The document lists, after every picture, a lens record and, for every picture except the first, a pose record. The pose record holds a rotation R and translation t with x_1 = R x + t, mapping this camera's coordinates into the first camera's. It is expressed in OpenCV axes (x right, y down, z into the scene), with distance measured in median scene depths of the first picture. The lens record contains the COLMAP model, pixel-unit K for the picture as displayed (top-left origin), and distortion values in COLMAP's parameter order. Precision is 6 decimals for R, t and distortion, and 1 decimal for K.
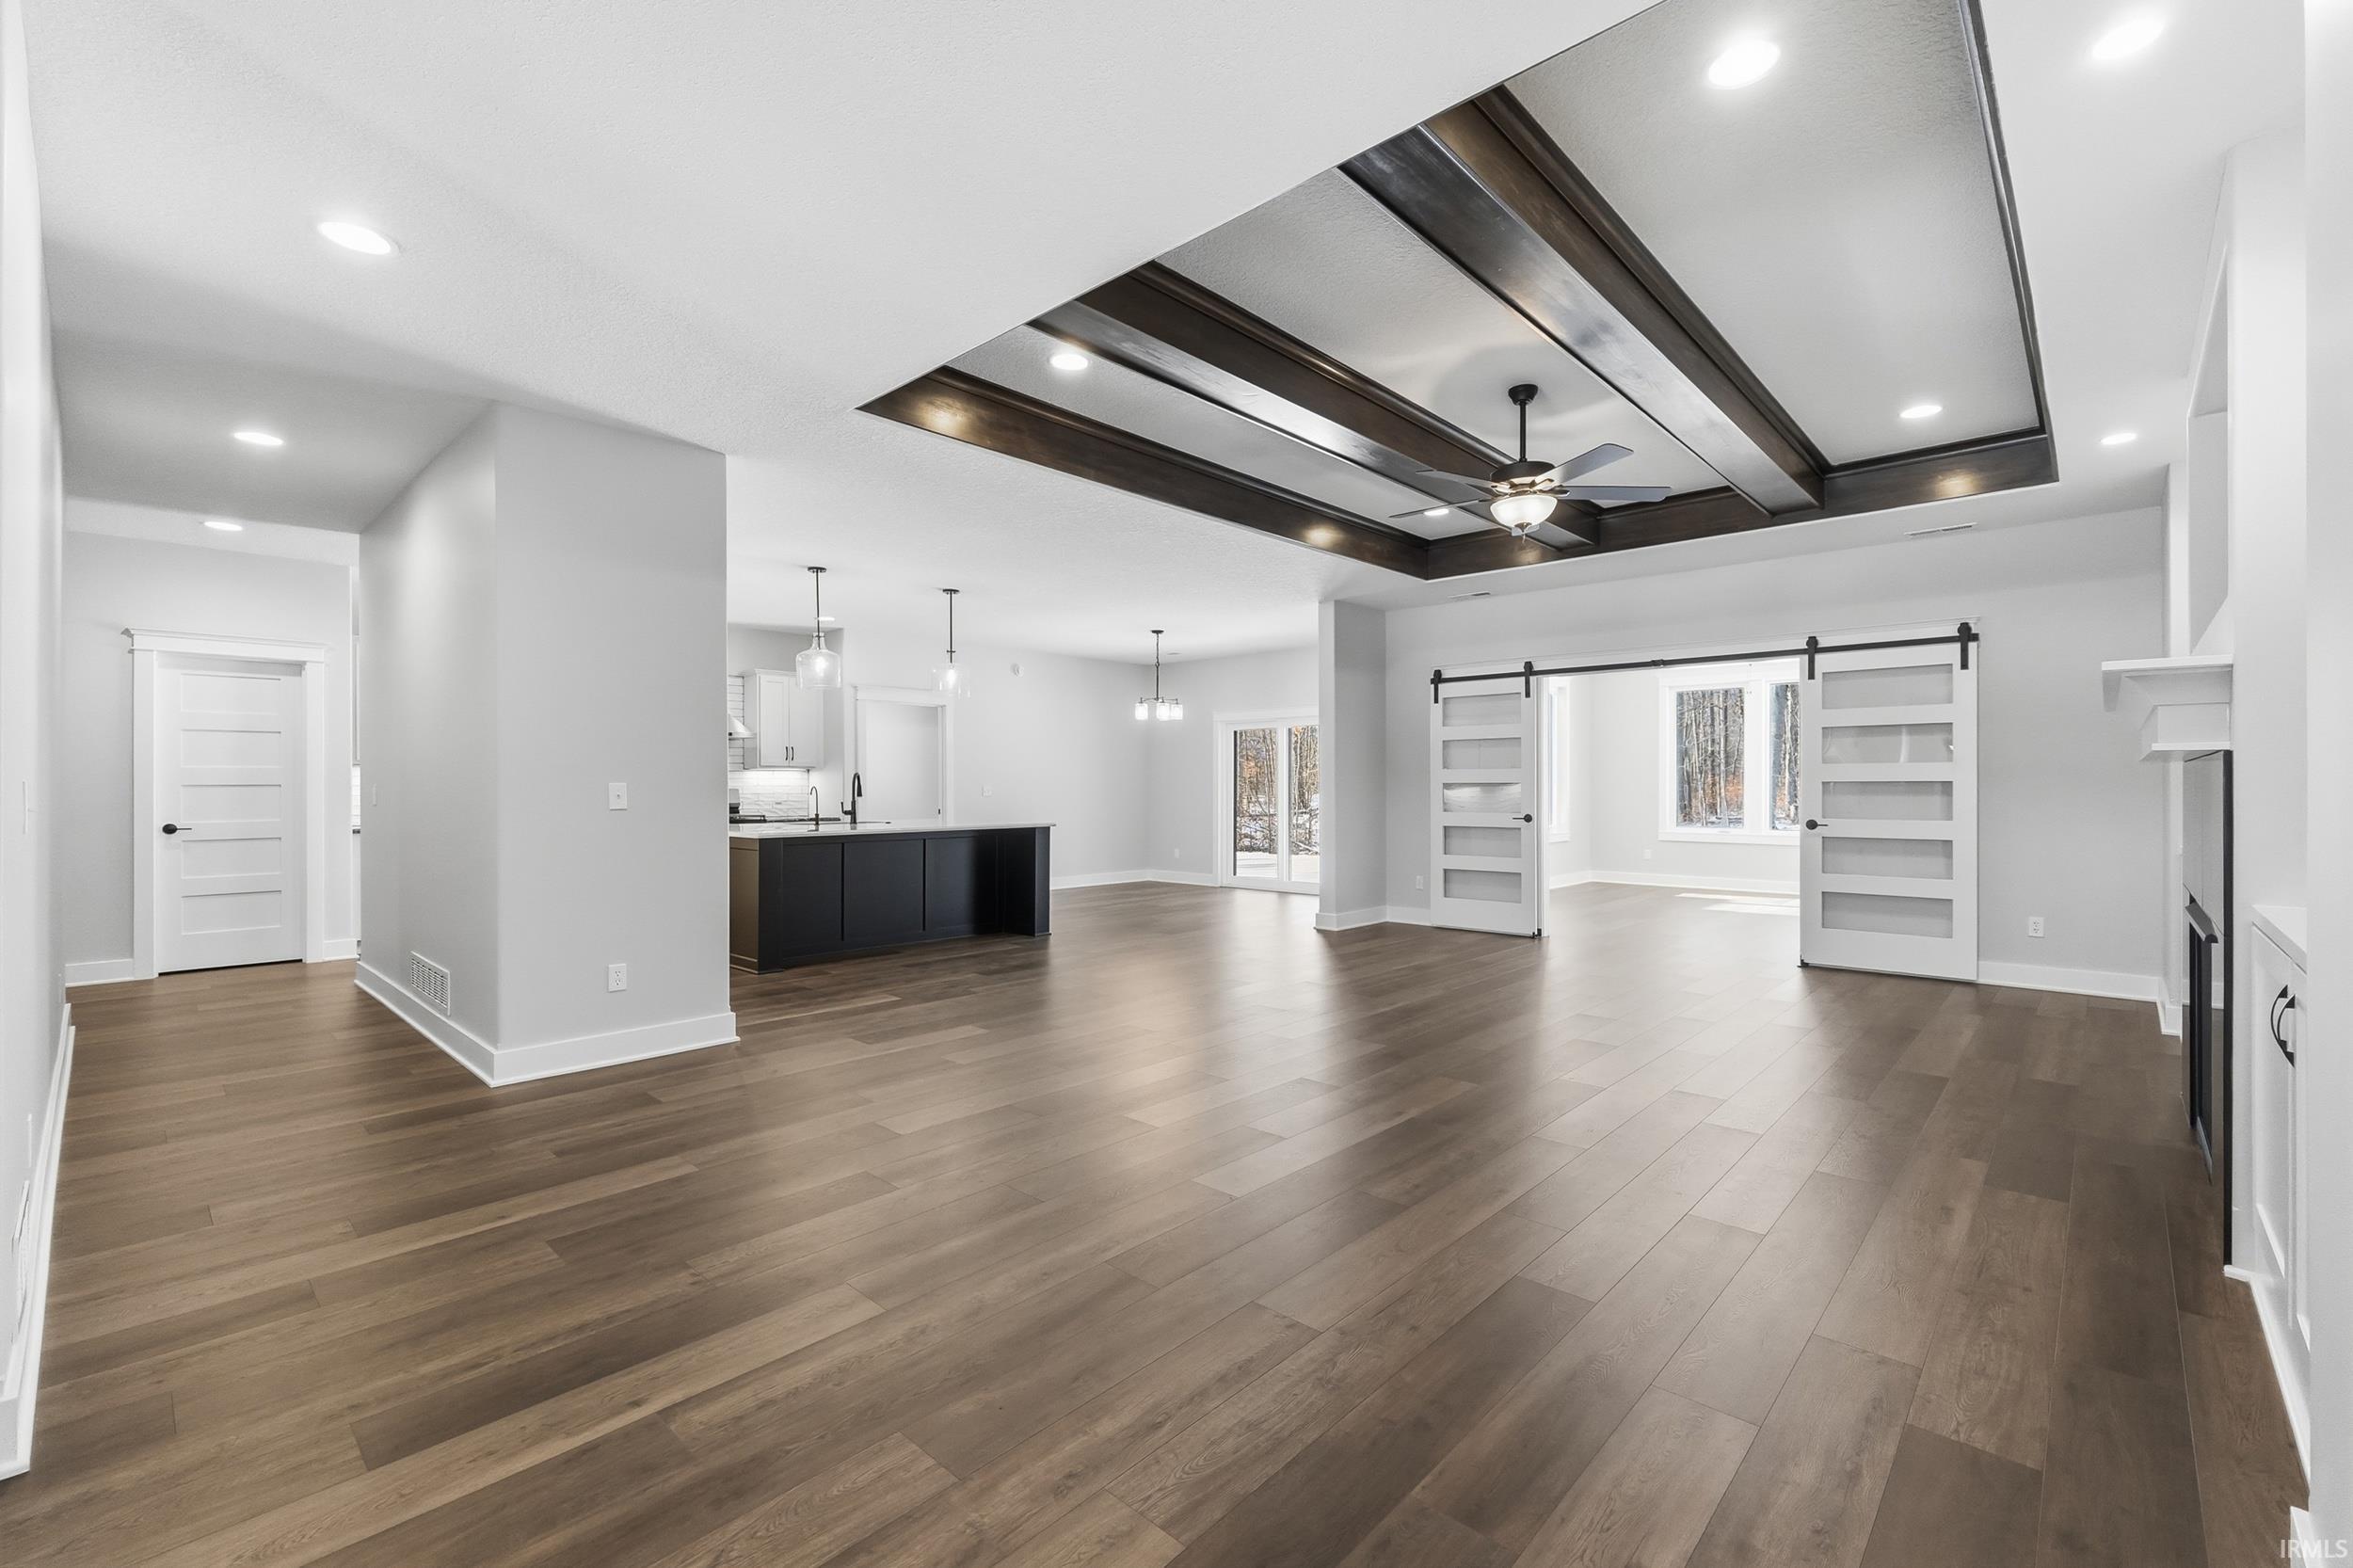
lens RADIAL K [[983.6, 0, 1166.0], [0, 983.6, 787.5], [0, 0, 1]] dist [0.000194, 0.000049]
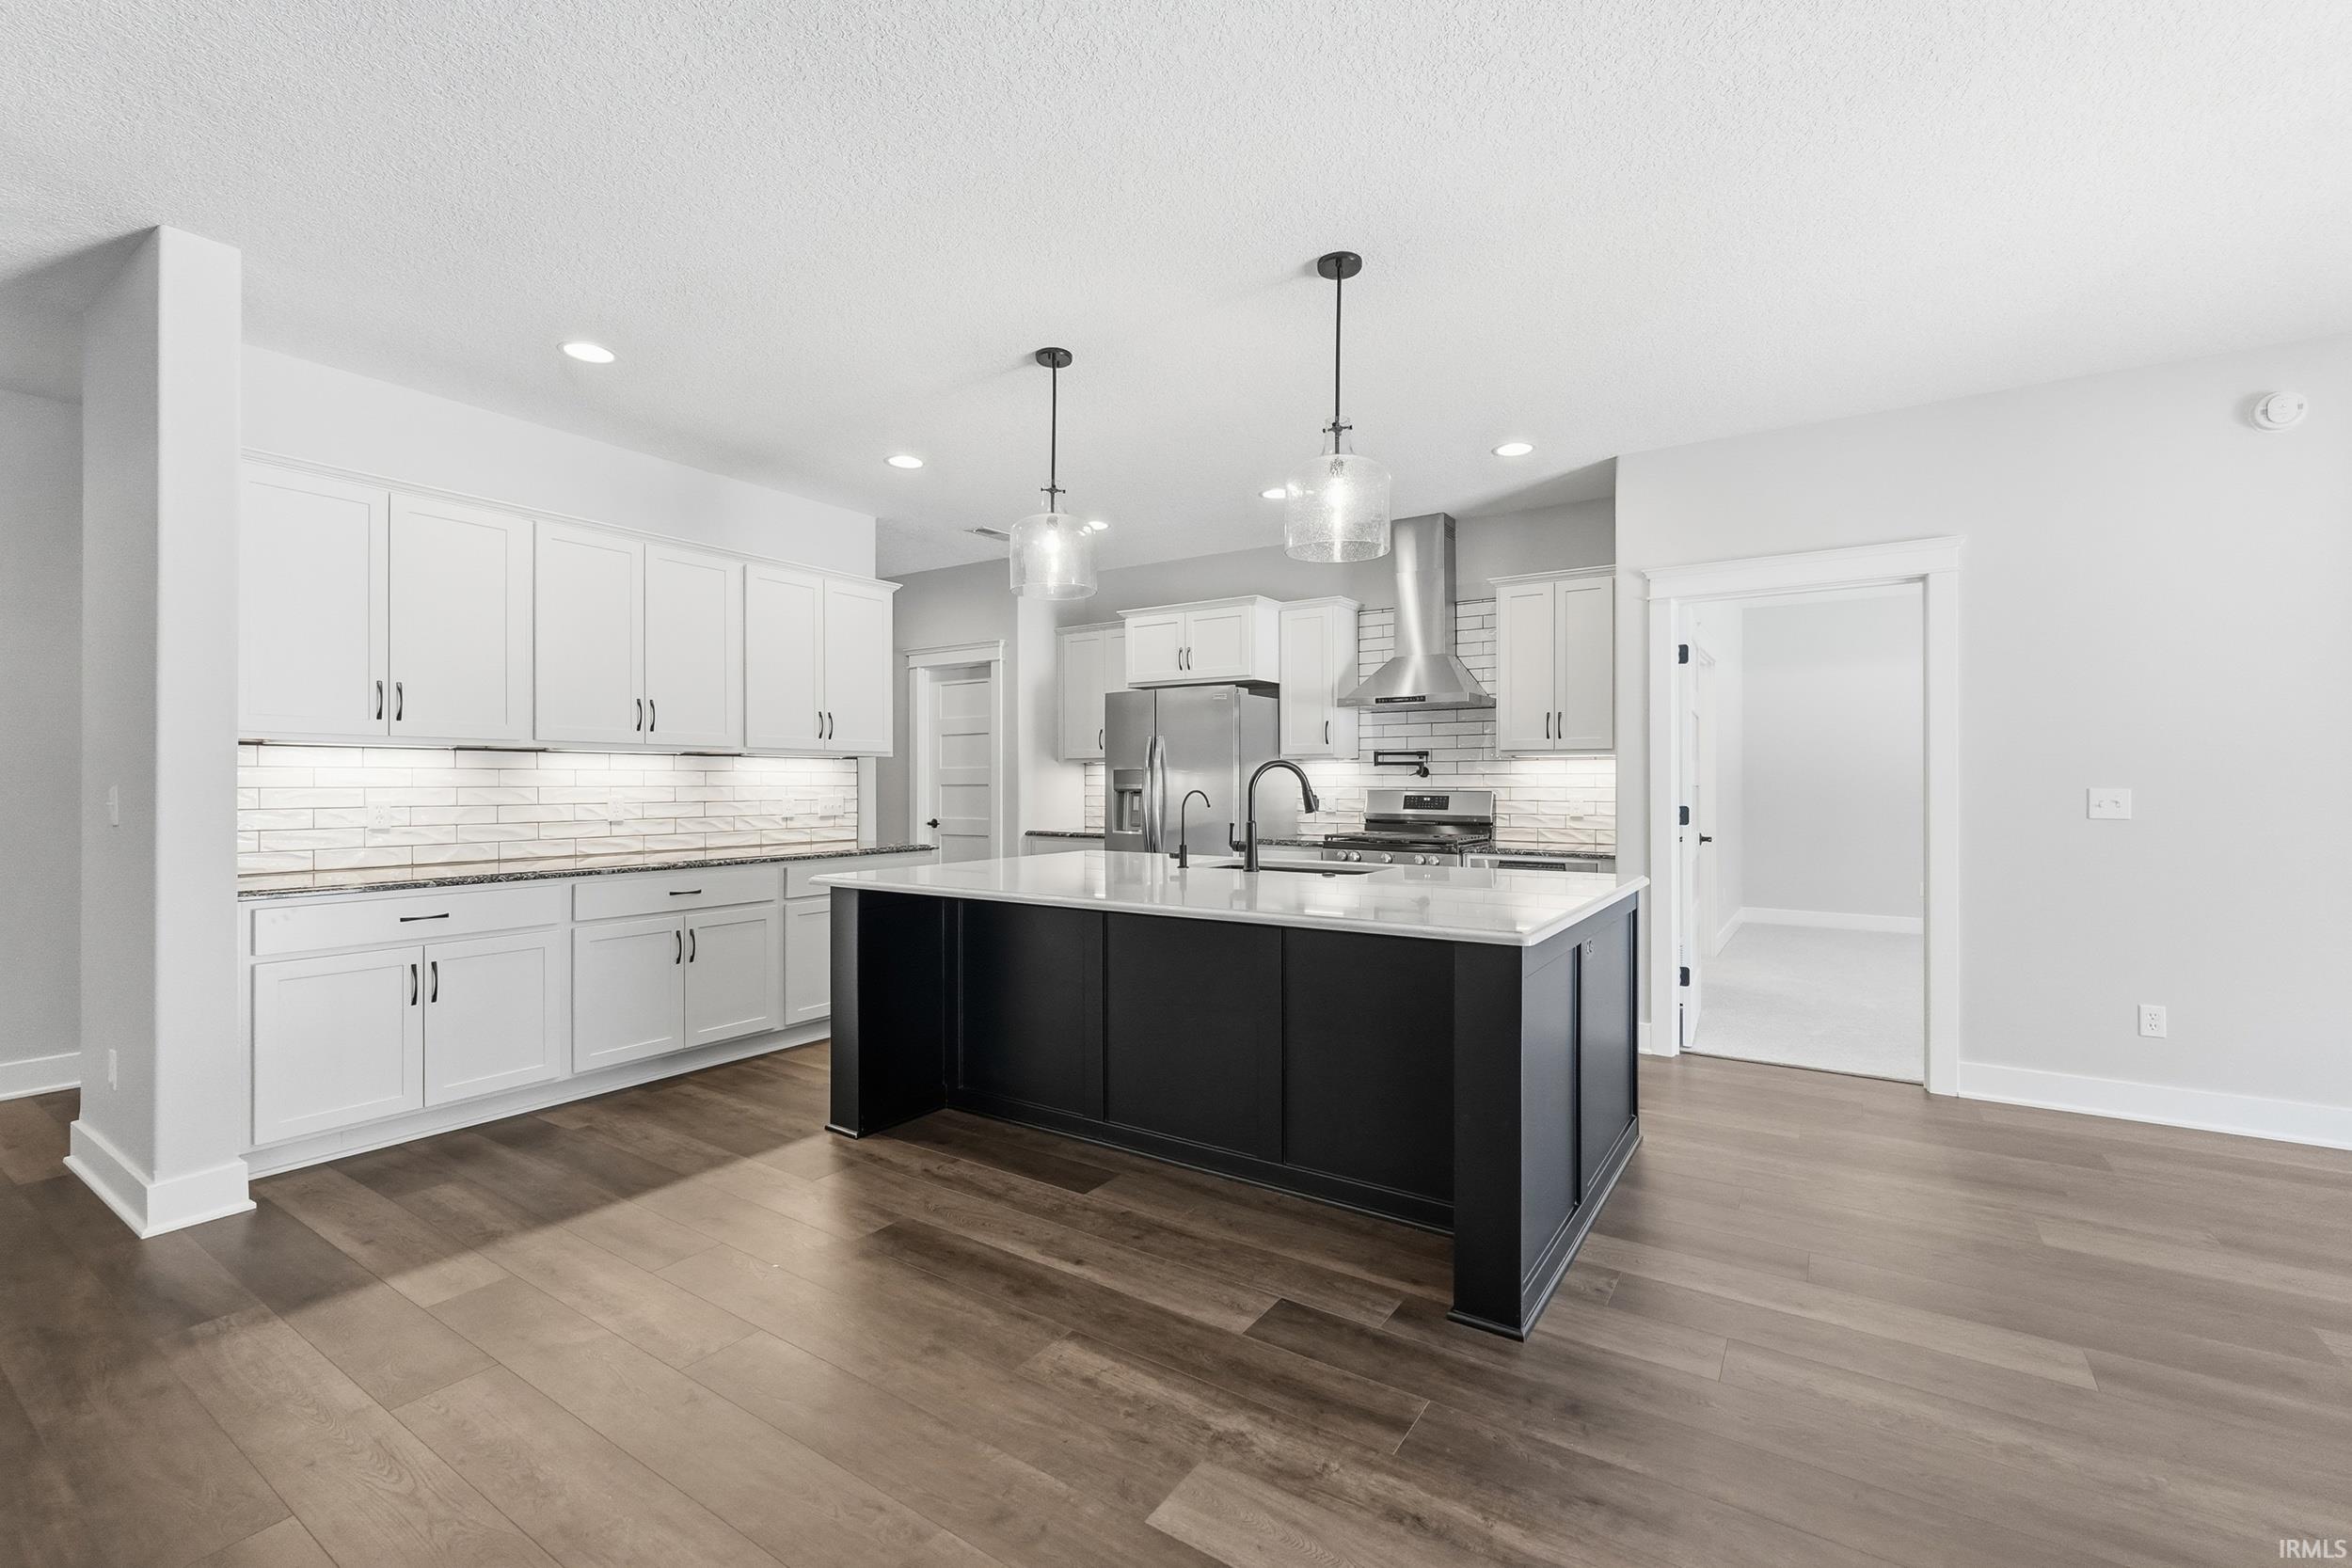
lens RADIAL K [[1014.8, 0, 1176.0], [0, 1014.8, 784.0], [0, 0, 1]] dist [-0.000800, -0.000053]
pose [[0.157173, 0.004978, -0.987559, 0.125063], [-0.000630, 0.999988, 0.004941, -0.005653], [0.987571, -0.000155, 0.157174, 0.714761]]
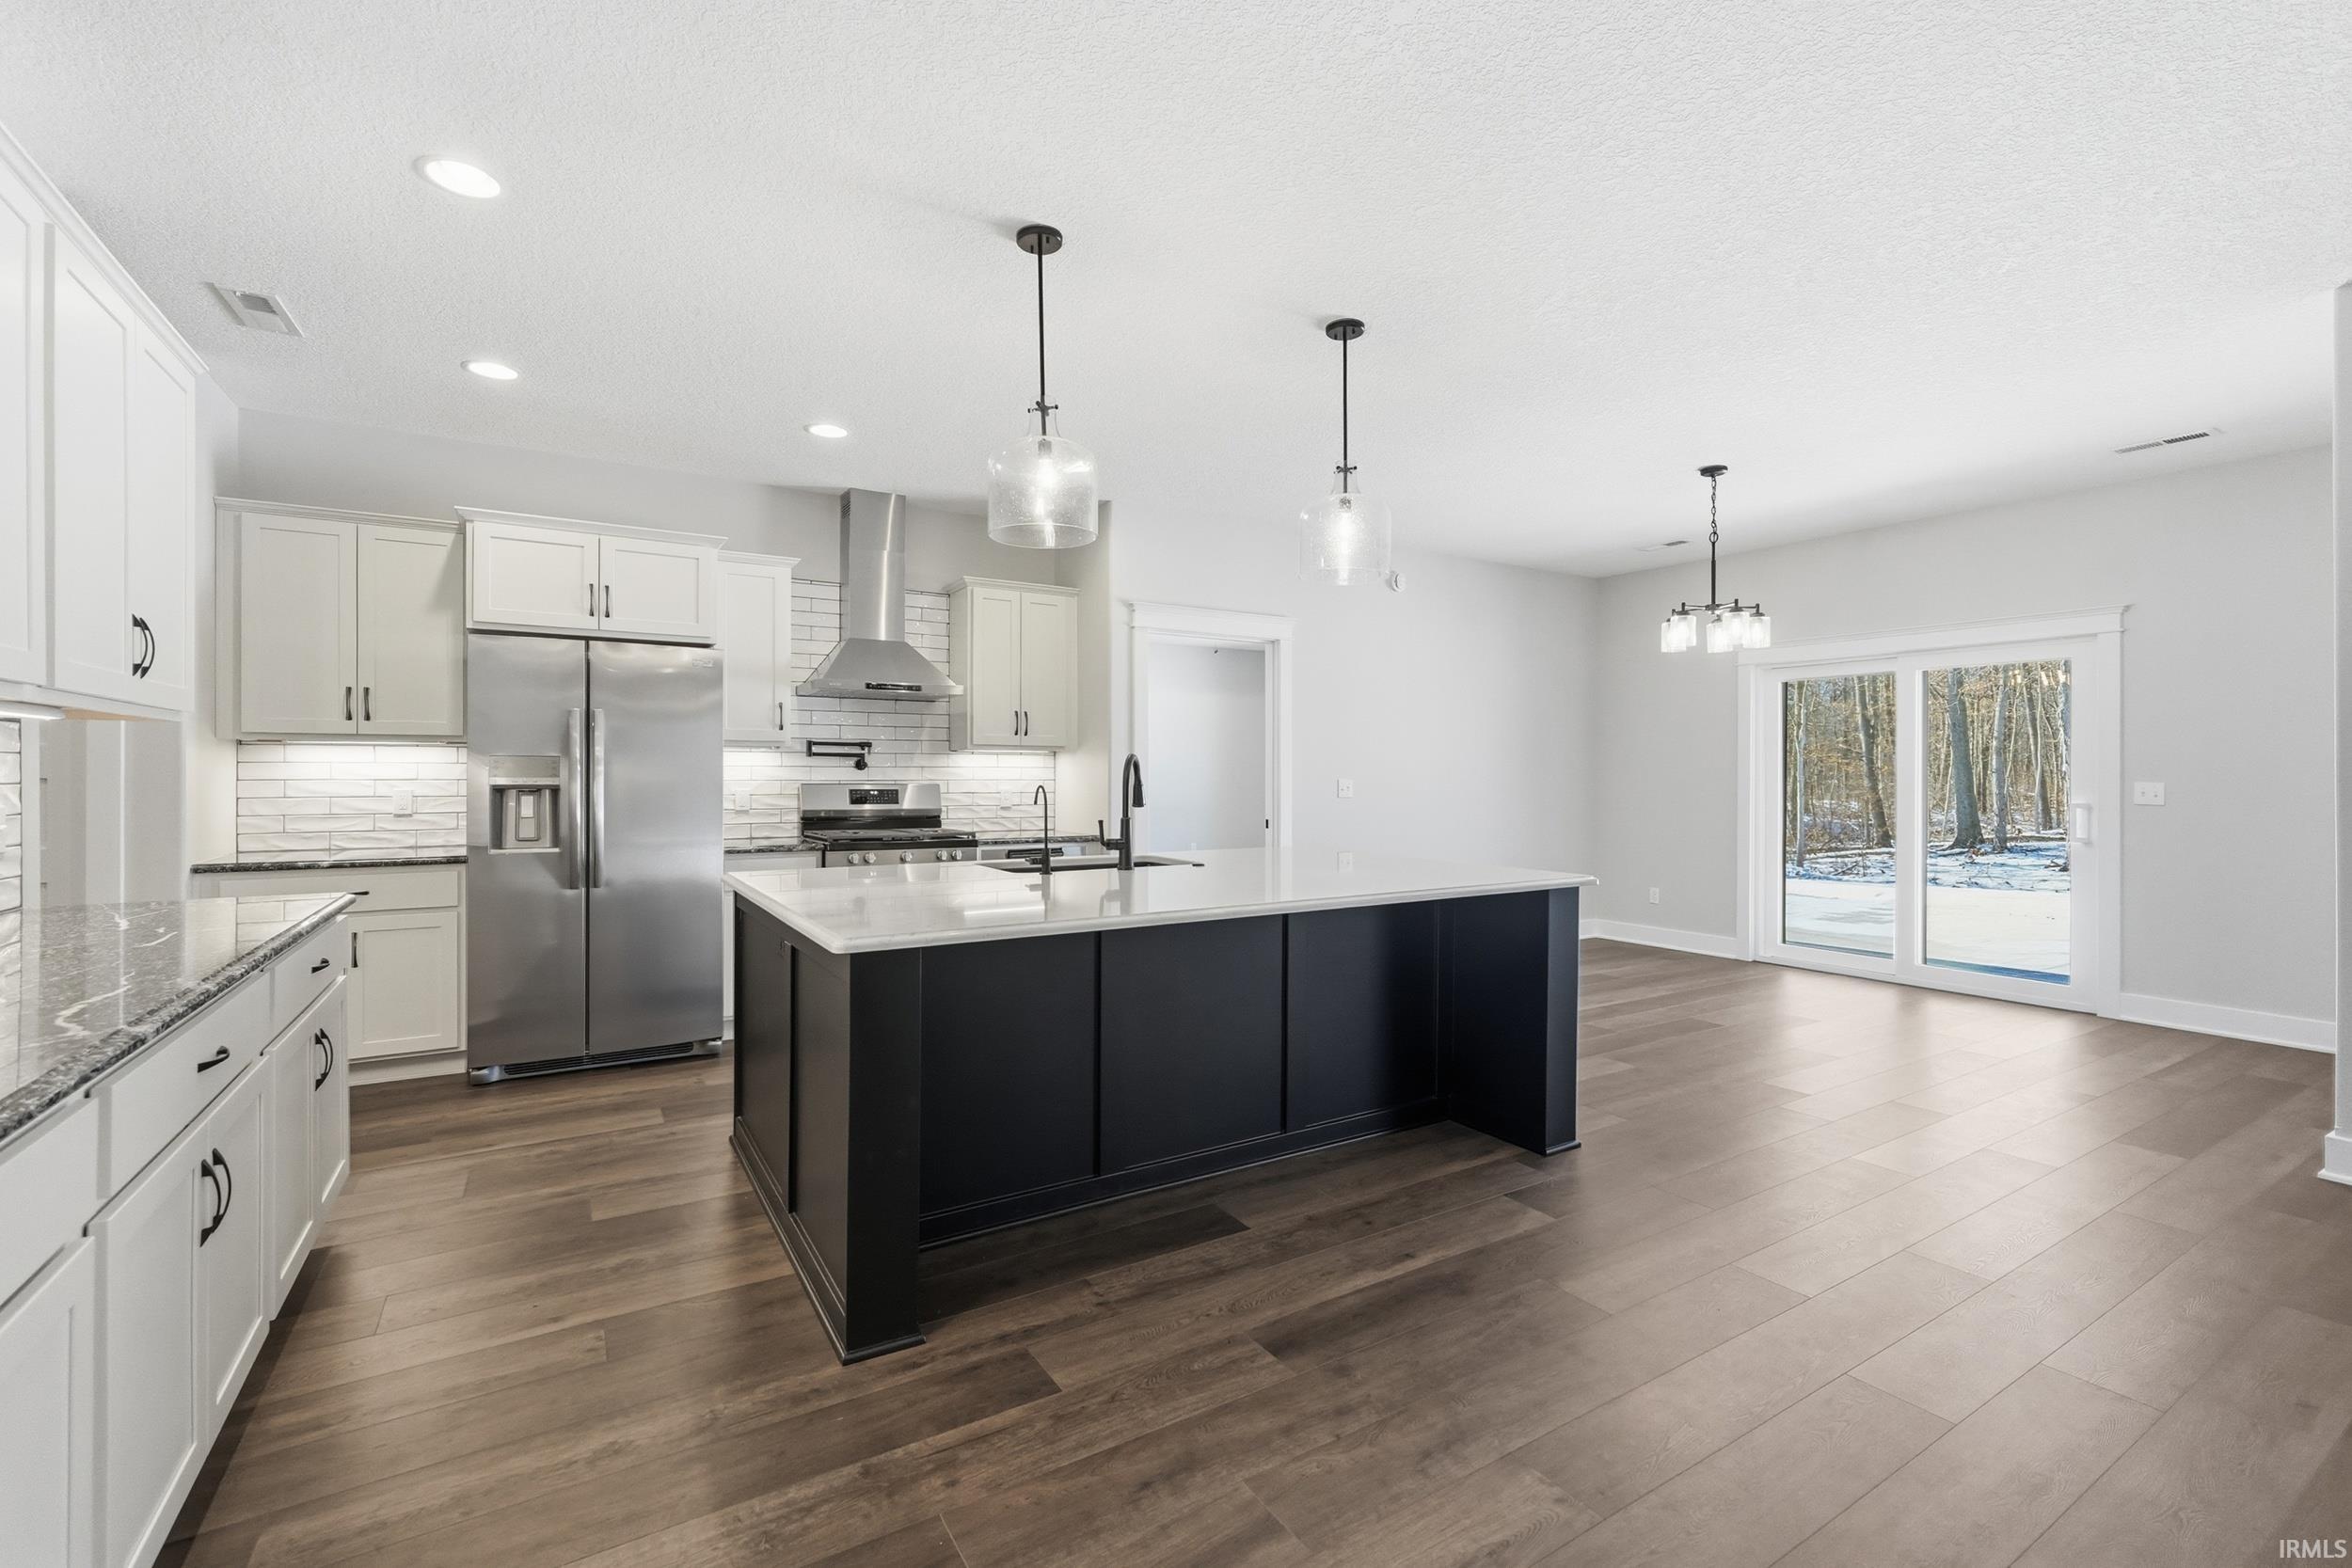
lens RADIAL K [[1008.8, 0, 1174.7], [0, 1008.8, 780.1], [0, 0, 1]] dist [0.000640, 0.000290]
pose [[0.965691, 0.006028, -0.259625, -0.141724], [-0.004920, 0.999976, 0.004918, -0.004716], [0.259648, -0.003472, 0.965697, 0.451093]]
